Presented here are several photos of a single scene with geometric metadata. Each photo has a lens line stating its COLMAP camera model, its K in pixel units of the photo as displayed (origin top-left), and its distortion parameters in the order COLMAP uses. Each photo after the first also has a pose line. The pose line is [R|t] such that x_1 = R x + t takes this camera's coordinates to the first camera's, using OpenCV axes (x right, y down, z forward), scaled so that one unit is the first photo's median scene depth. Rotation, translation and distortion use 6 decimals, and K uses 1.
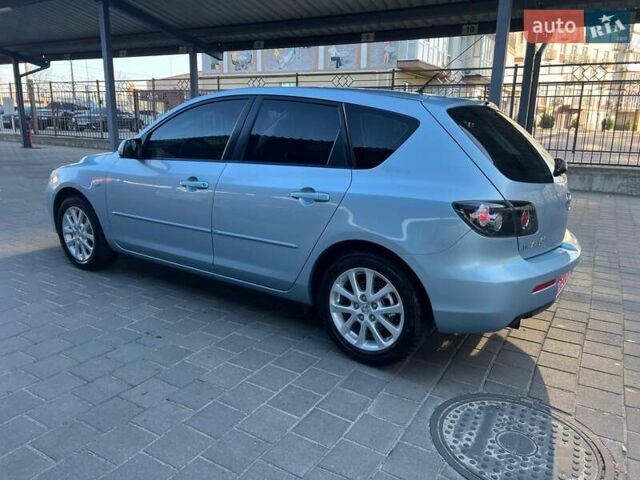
lens RADIAL K [[492.4, 0, 320.0], [0, 492.4, 240.0], [0, 0, 1]] dist [0.088534, -0.131475]
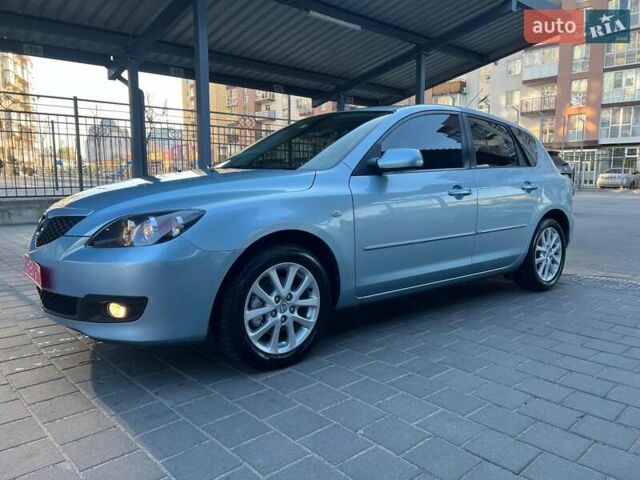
lens RADIAL K [[451.7, 0, 320.0], [0, 451.7, 240.0], [0, 0, 1]] dist [0.004161, -0.055543]
pose [[0.307272, -0.141323, 0.941069, -1.377079], [0.243356, 0.967698, 0.065863, -0.165285], [-0.919979, 0.208777, 0.331738, 1.083459]]
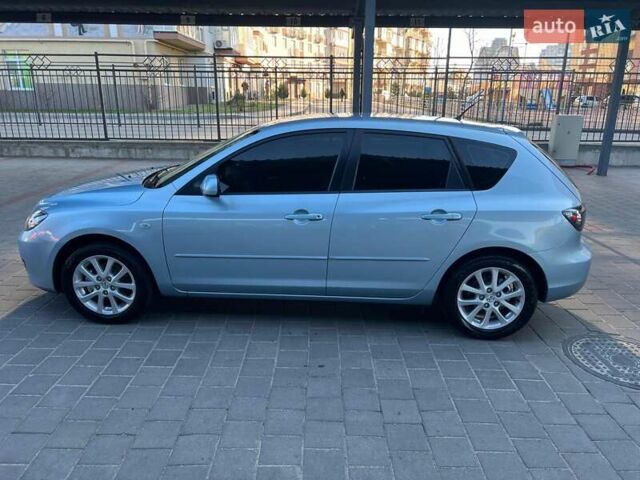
lens RADIAL K [[492.4, 0, 320.0], [0, 492.4, 240.0], [0, 0, 1]] dist [0.088534, -0.131475]
pose [[0.853197, -0.163531, 0.495290, -0.825011], [0.130322, 0.986298, 0.101153, -0.181779], [-0.505046, -0.021756, 0.862818, 0.098686]]
